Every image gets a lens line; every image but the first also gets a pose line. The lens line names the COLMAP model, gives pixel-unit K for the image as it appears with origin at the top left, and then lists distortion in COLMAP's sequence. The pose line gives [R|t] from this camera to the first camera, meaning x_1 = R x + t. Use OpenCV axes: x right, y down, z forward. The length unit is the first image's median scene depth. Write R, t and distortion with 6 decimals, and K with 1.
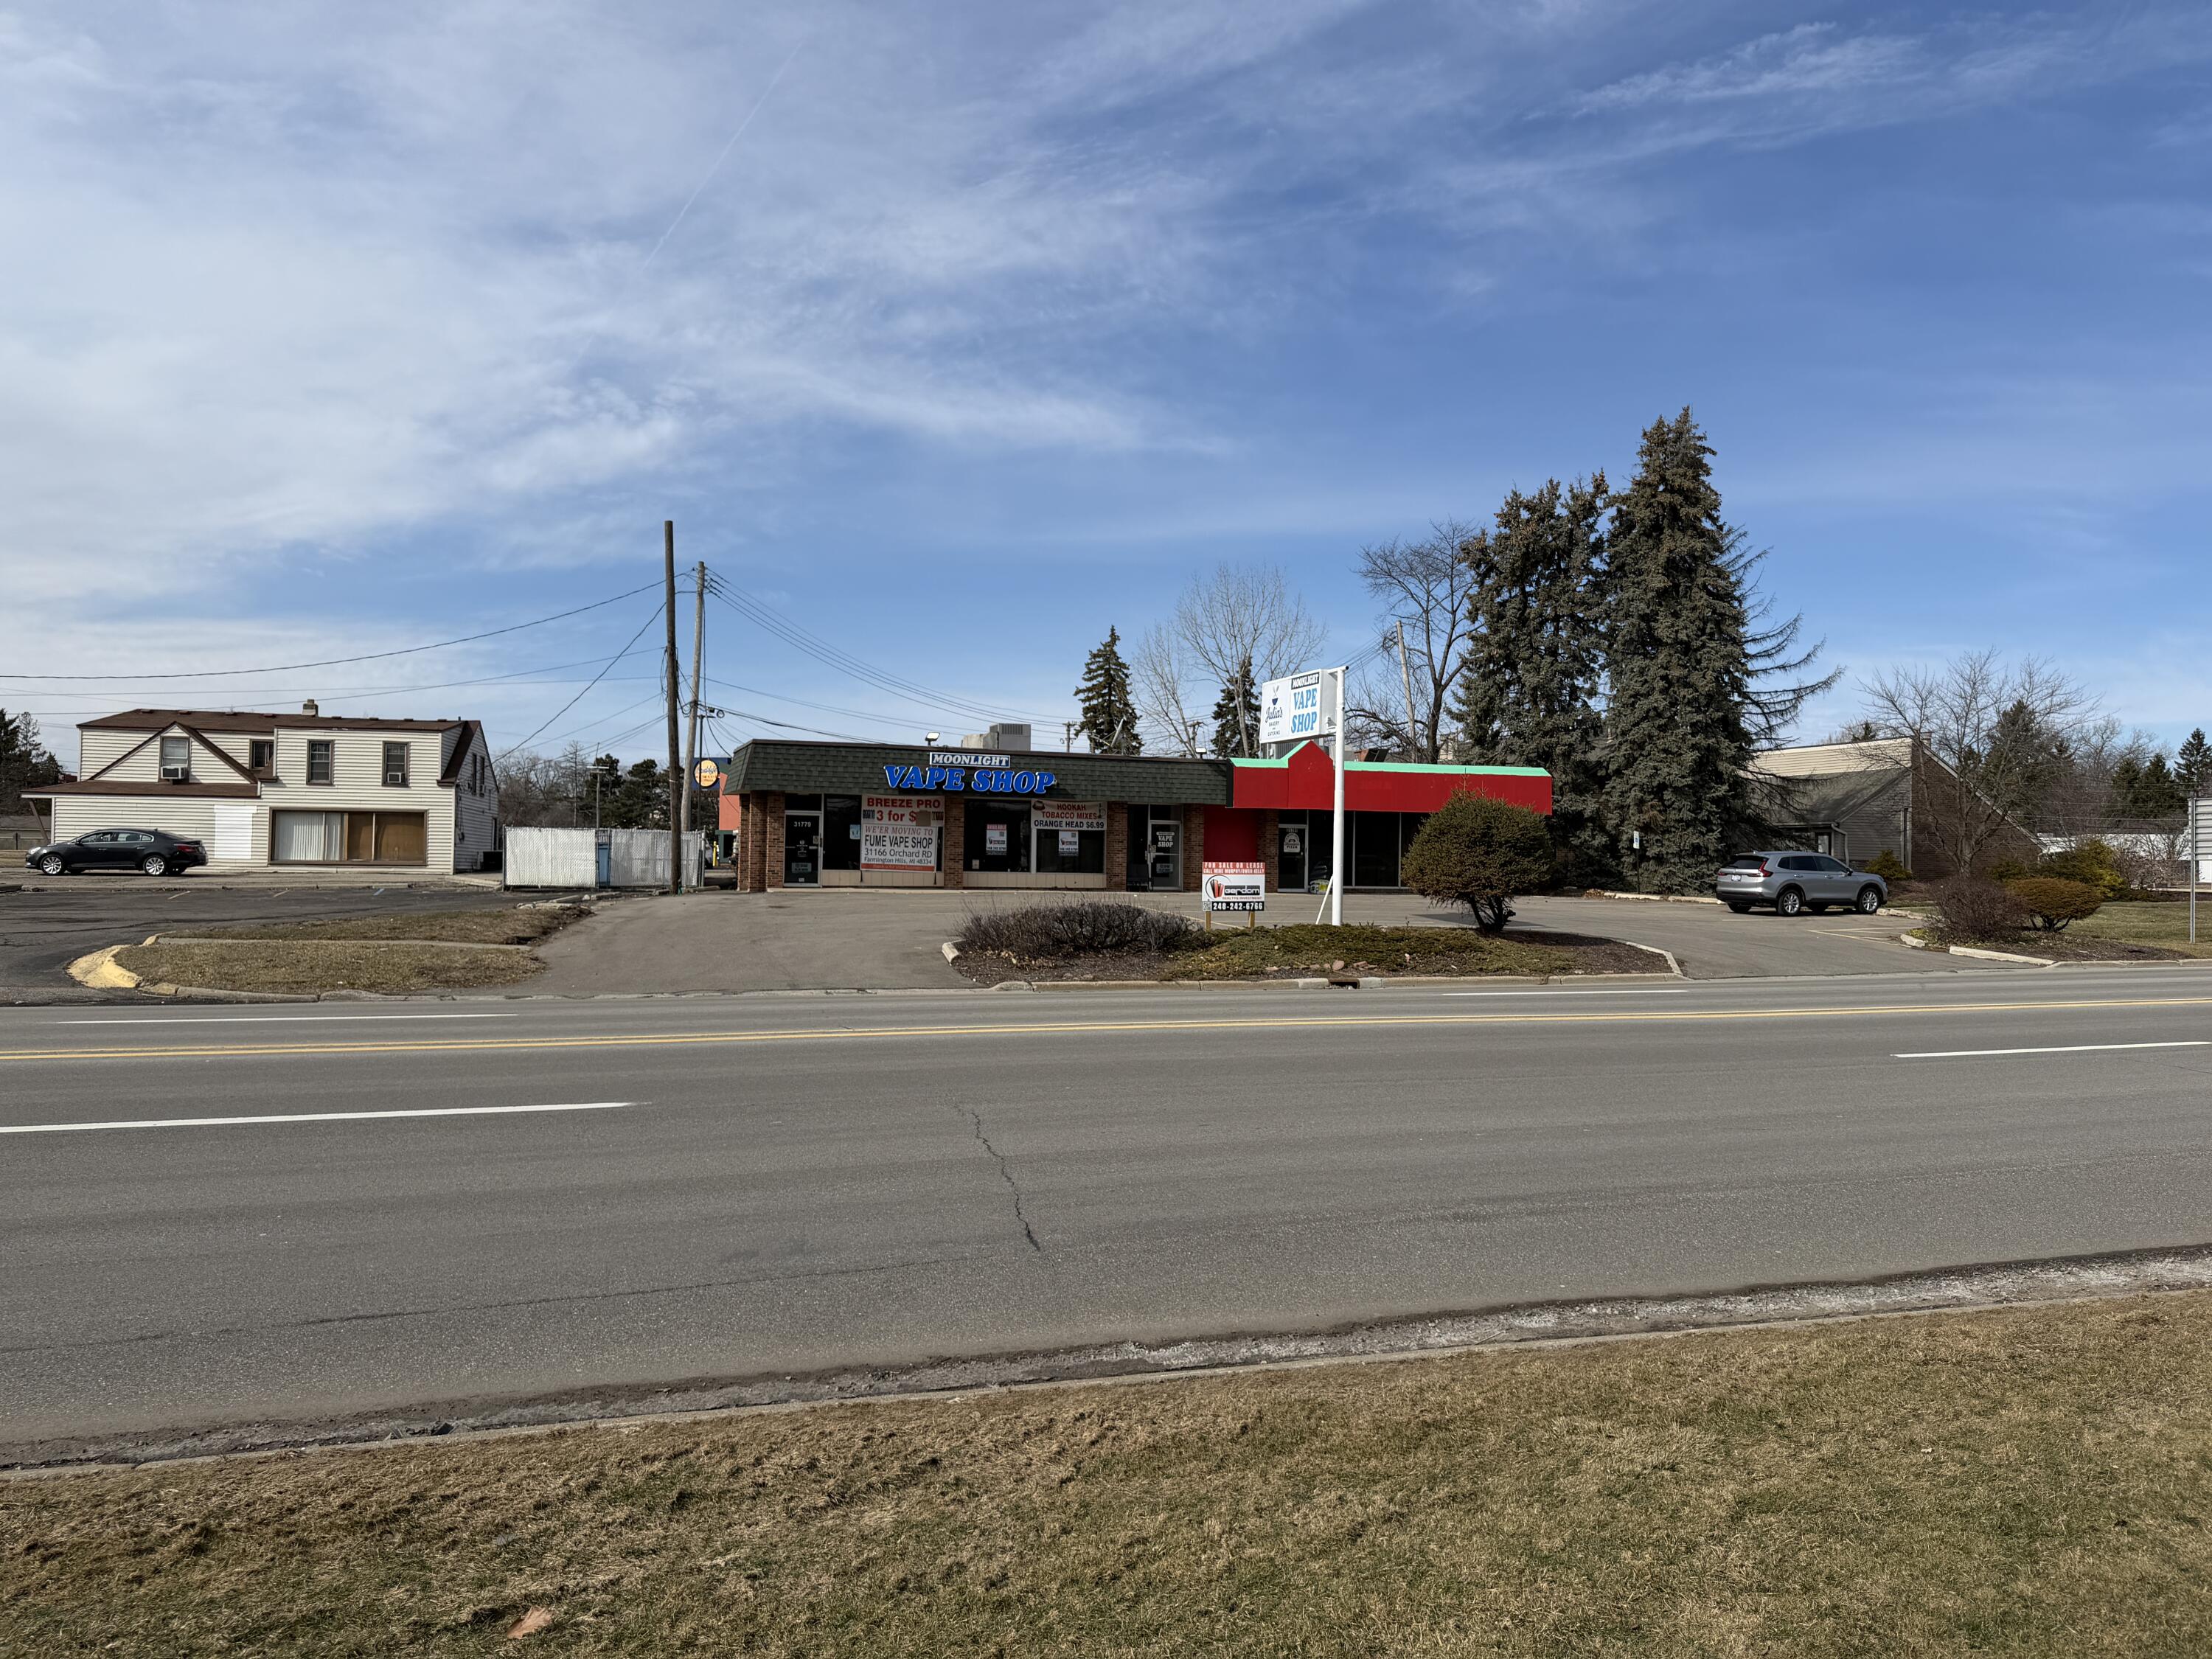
lens RADIAL K [[1586.3, 0, 1121.3], [0, 1586.3, 863.2], [0, 0, 1]] dist [0.037139, -0.006119]
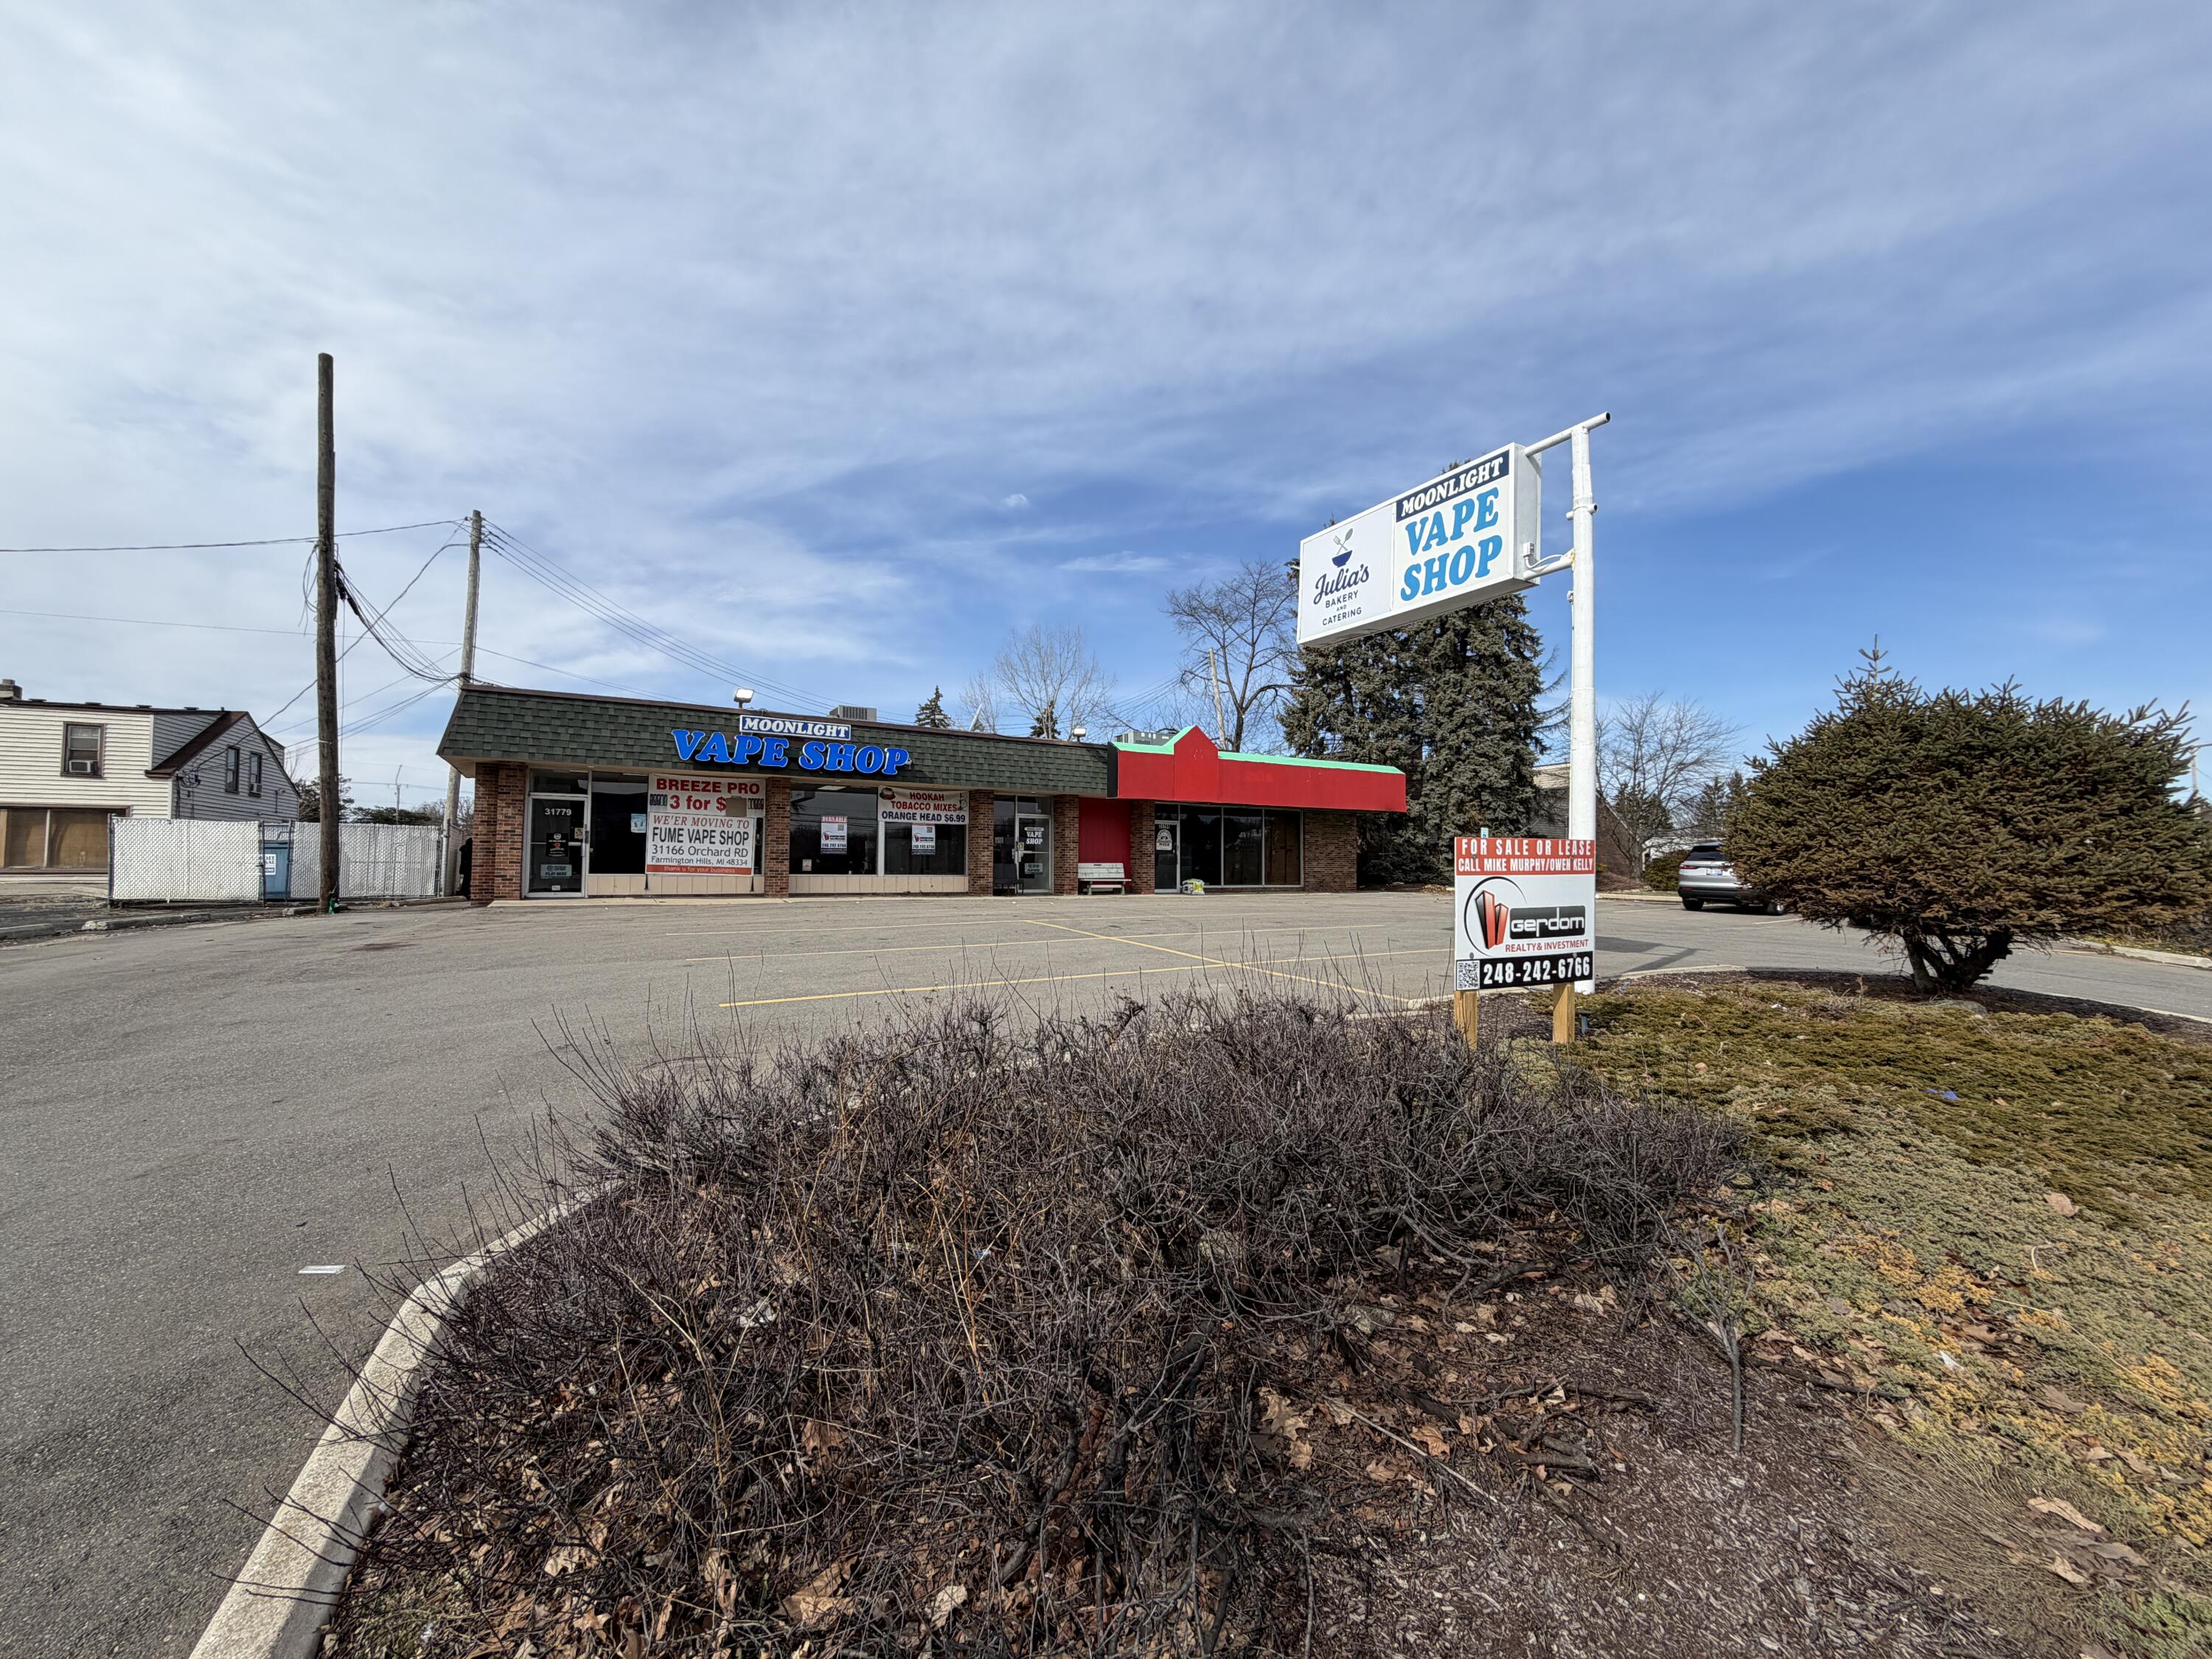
lens RADIAL K [[879.4, 0, 1097.0], [0, 879.4, 830.2], [0, 0, 1]] dist [0.000846, -0.000183]
pose [[0.981037, -0.000801, 0.193817, -0.030024], [0.009061, 0.999088, -0.041733, 0.002639], [-0.193606, 0.042698, 0.980150, 0.472914]]
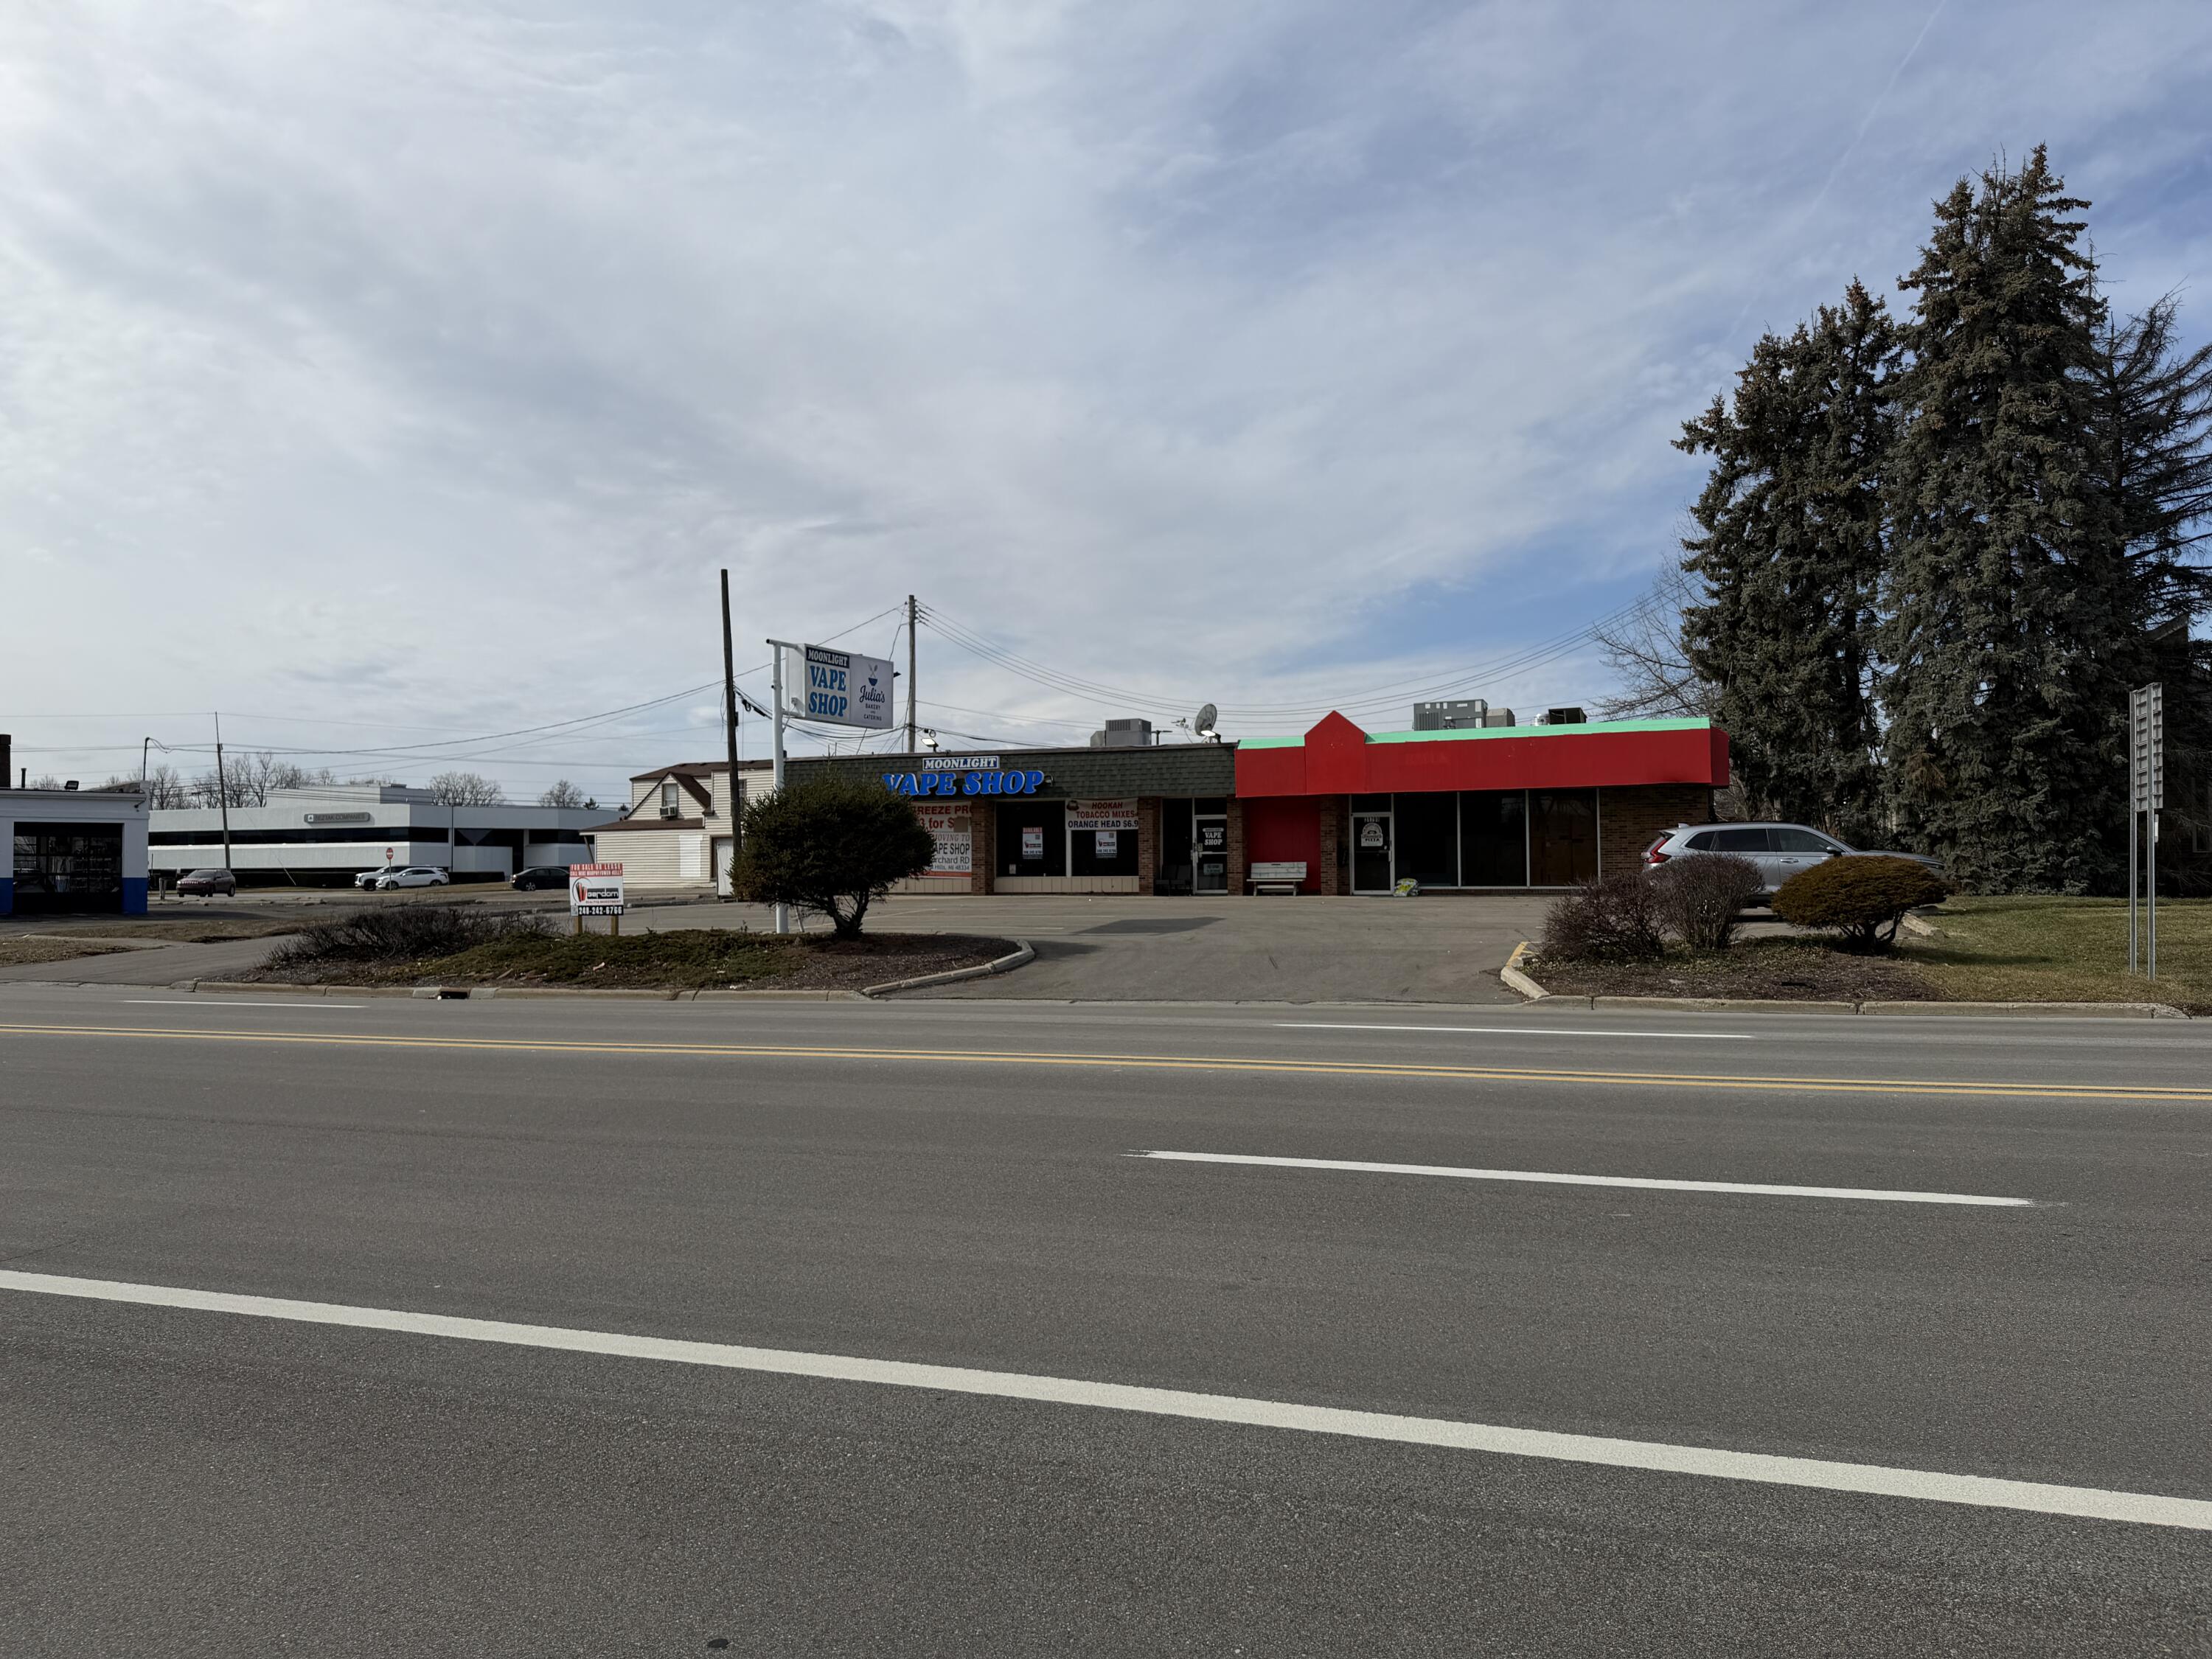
lens RADIAL K [[1540.1, 0, 1113.7], [0, 1540.1, 824.4], [0, 0, 1]] dist [0.099449, -0.119107]
pose [[0.765407, -0.040451, -0.642274, 0.499059], [0.019867, 0.999032, -0.039245, 0.010274], [0.643240, 0.017278, 0.765470, 0.279673]]
